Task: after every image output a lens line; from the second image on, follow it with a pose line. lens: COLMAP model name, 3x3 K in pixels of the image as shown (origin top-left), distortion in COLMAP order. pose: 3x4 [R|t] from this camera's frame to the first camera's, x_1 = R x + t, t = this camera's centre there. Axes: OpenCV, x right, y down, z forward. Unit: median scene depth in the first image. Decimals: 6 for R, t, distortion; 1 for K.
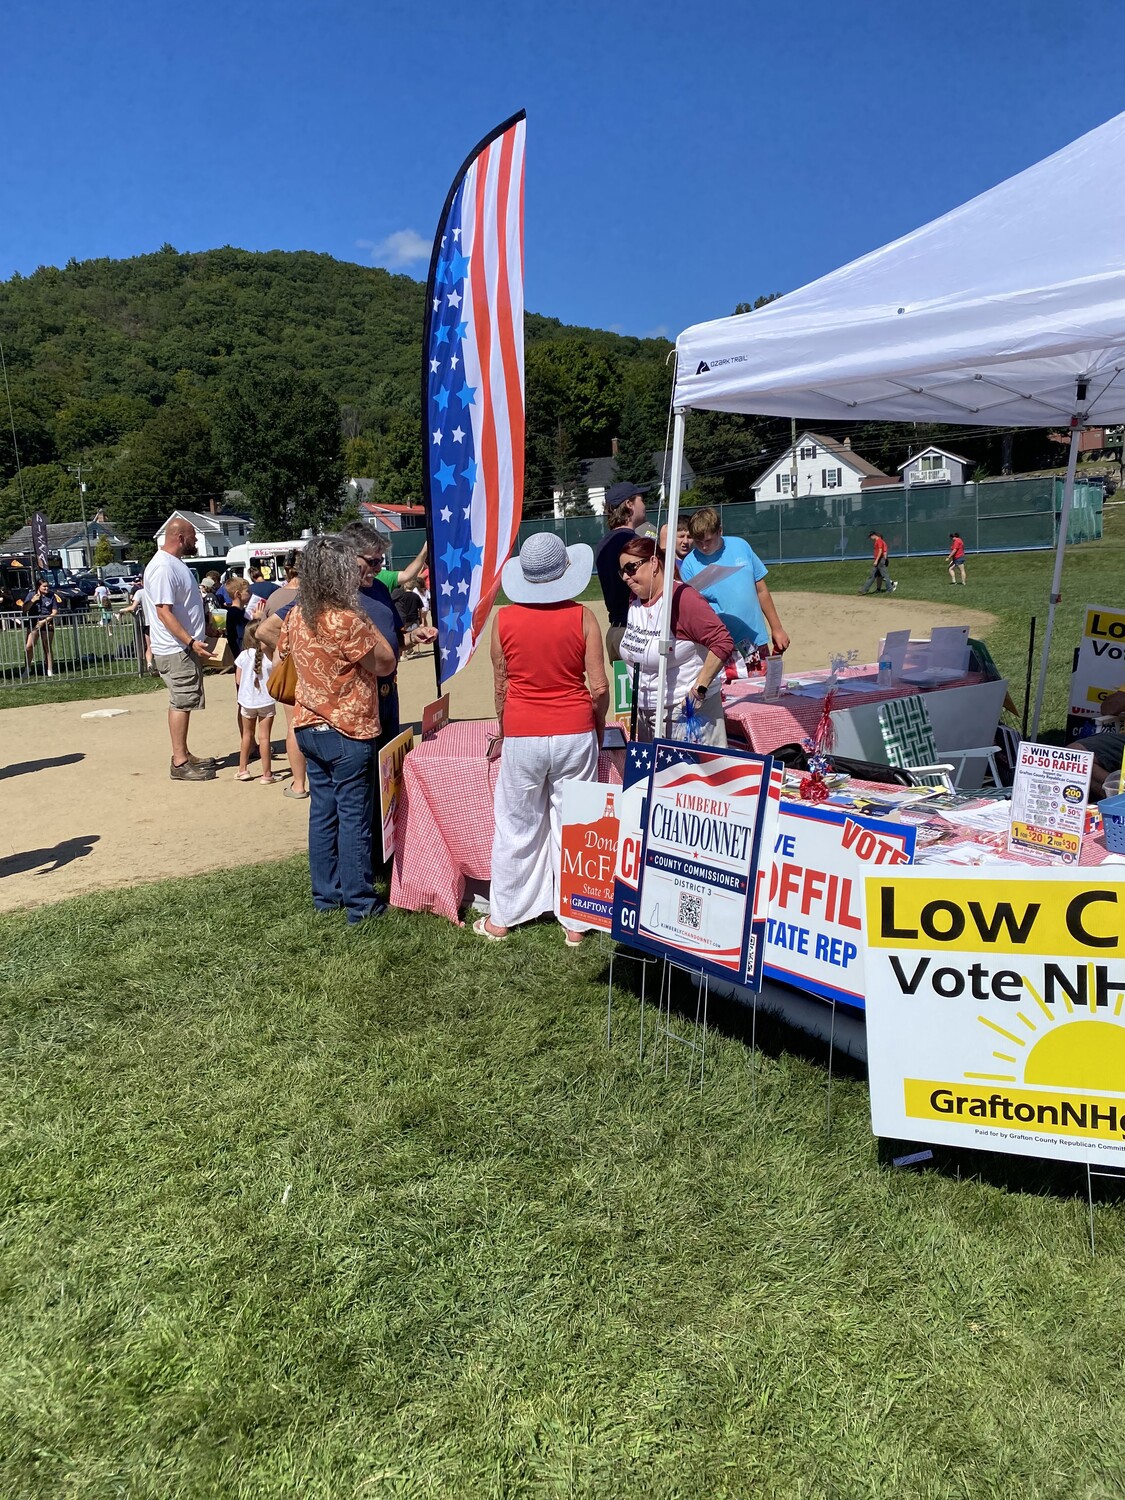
lens RADIAL K [[1166.0, 0, 555.9], [0, 1166.0, 733.1], [0, 0, 1]] dist [0.028059, -0.015930]
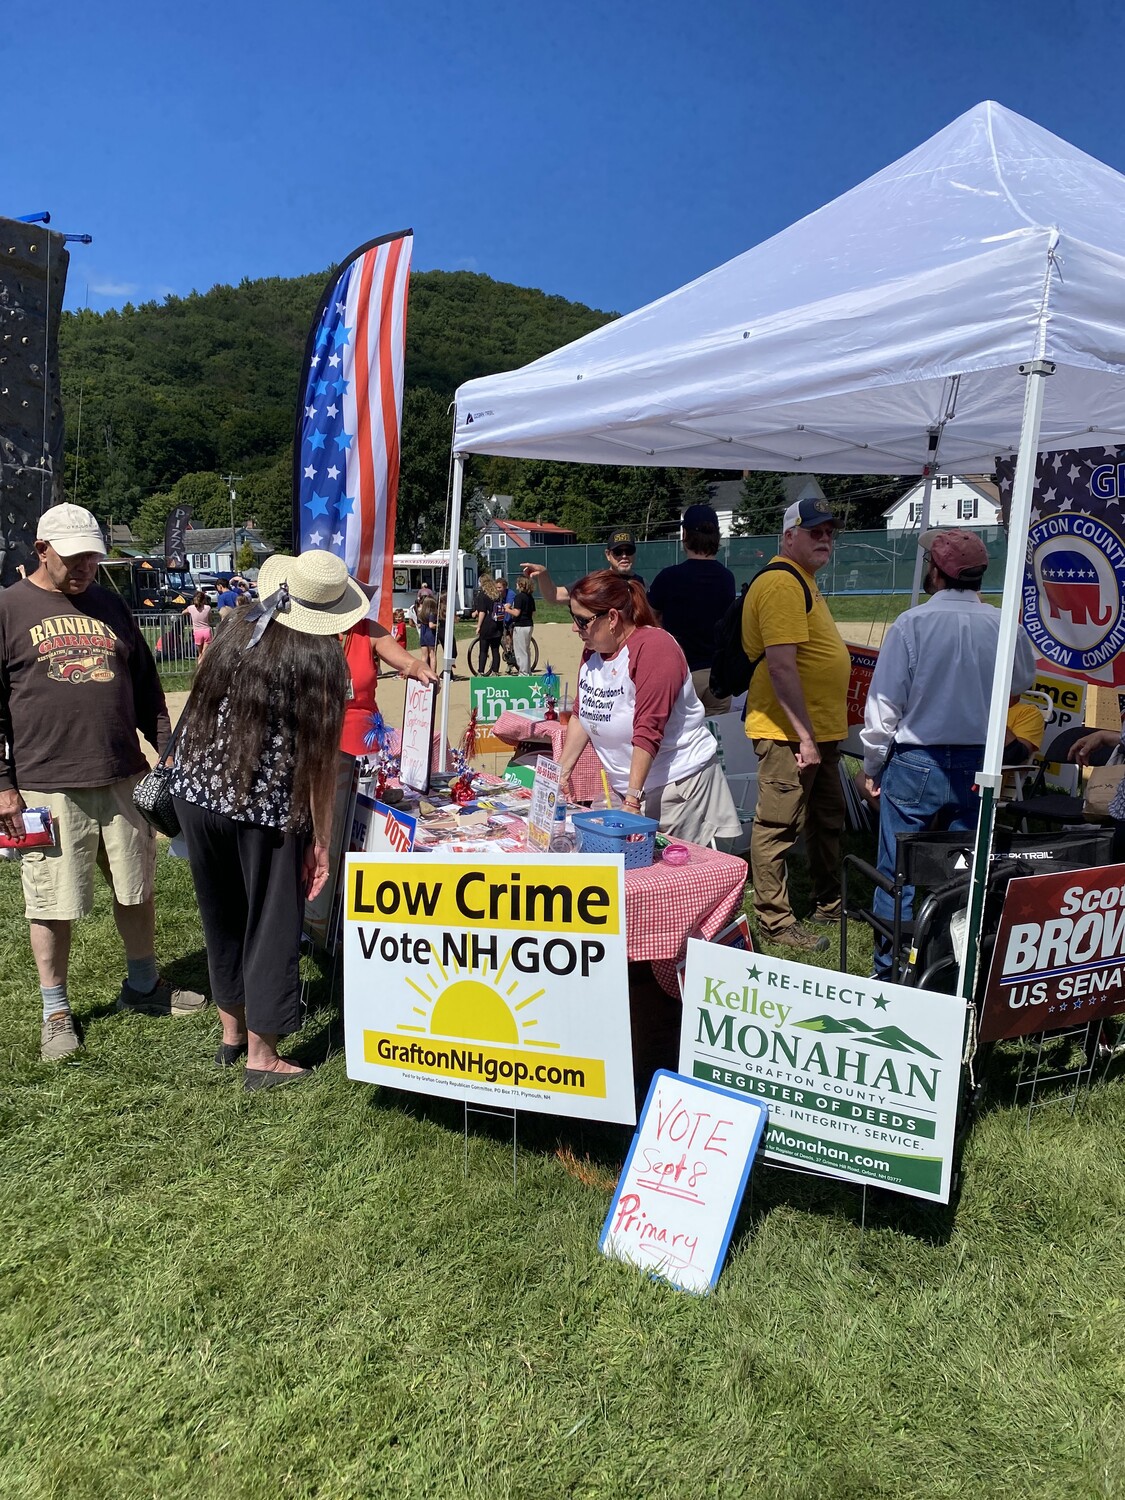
lens RADIAL K [[1166.0, 0, 555.9], [0, 1166.0, 733.1], [0, 0, 1]] dist [0.028059, -0.015930]
pose [[0.992057, 0.053974, -0.113624, 0.013020], [-0.055738, 0.998368, -0.012406, -0.000038], [0.112769, 0.018641, 0.993446, -0.003758]]
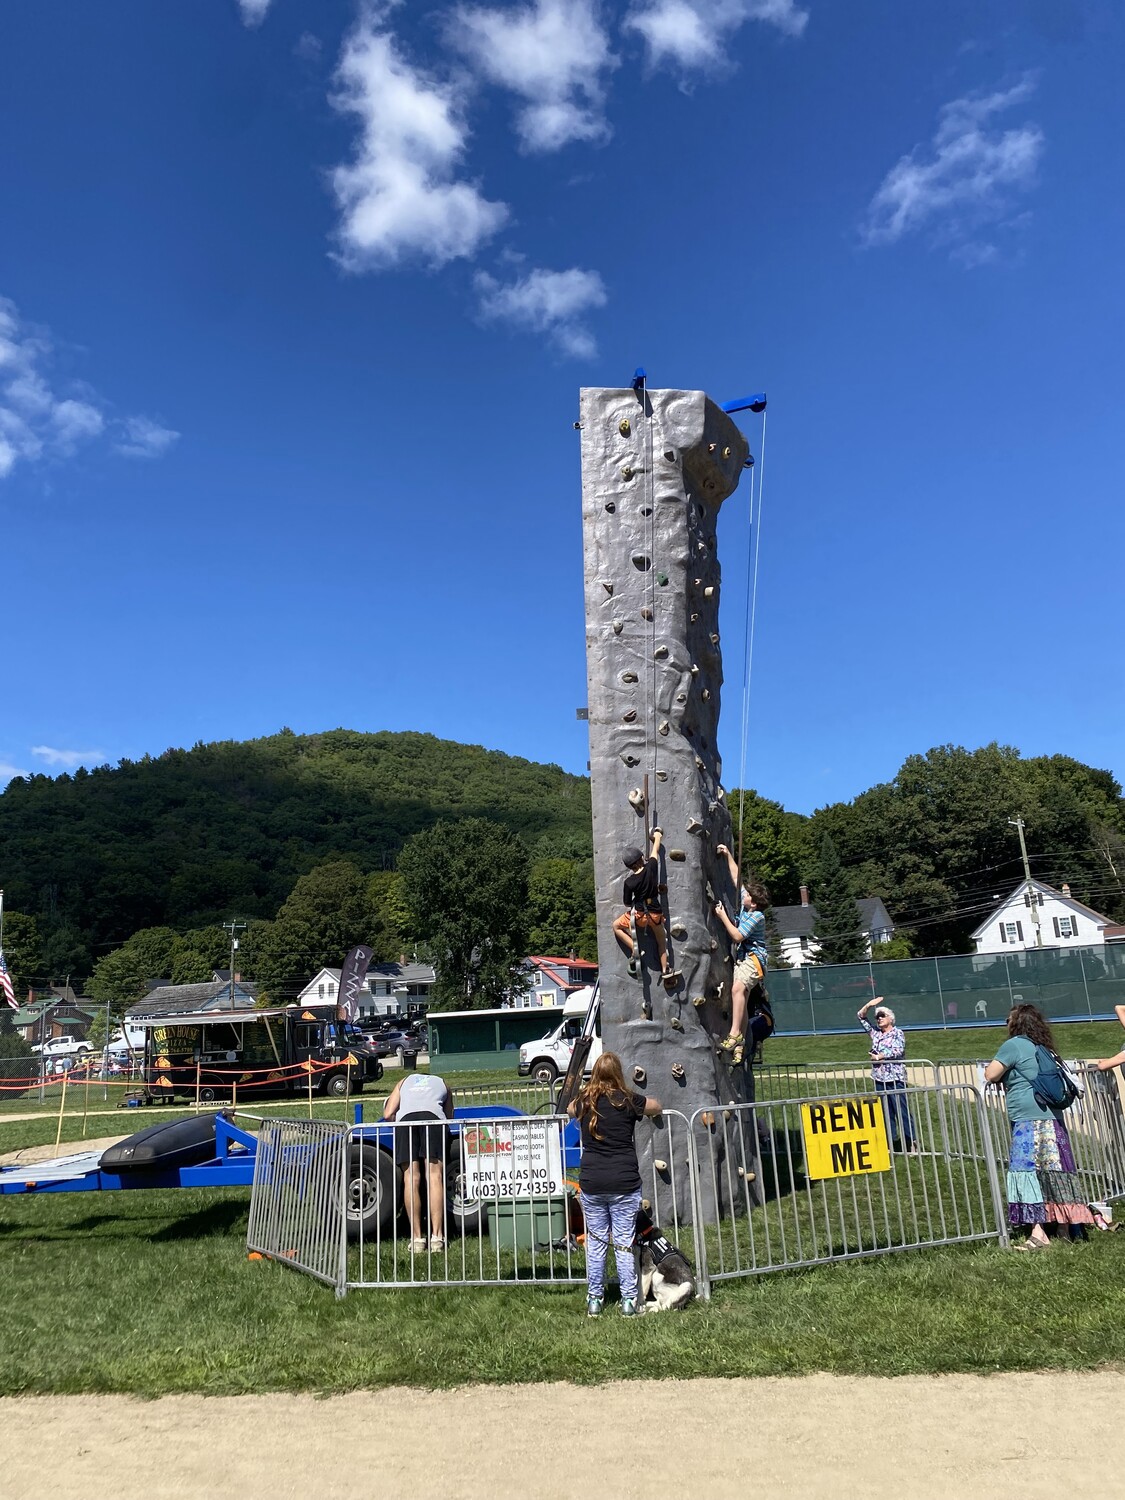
lens RADIAL K [[1166.0, 0, 555.9], [0, 1166.0, 733.1], [0, 0, 1]] dist [0.028059, -0.015930]
pose [[0.998547, -0.015364, -0.051642, -0.085635], [-0.005519, 0.924272, -0.381694, -0.006562], [0.053596, 0.381424, 0.922845, 0.068201]]
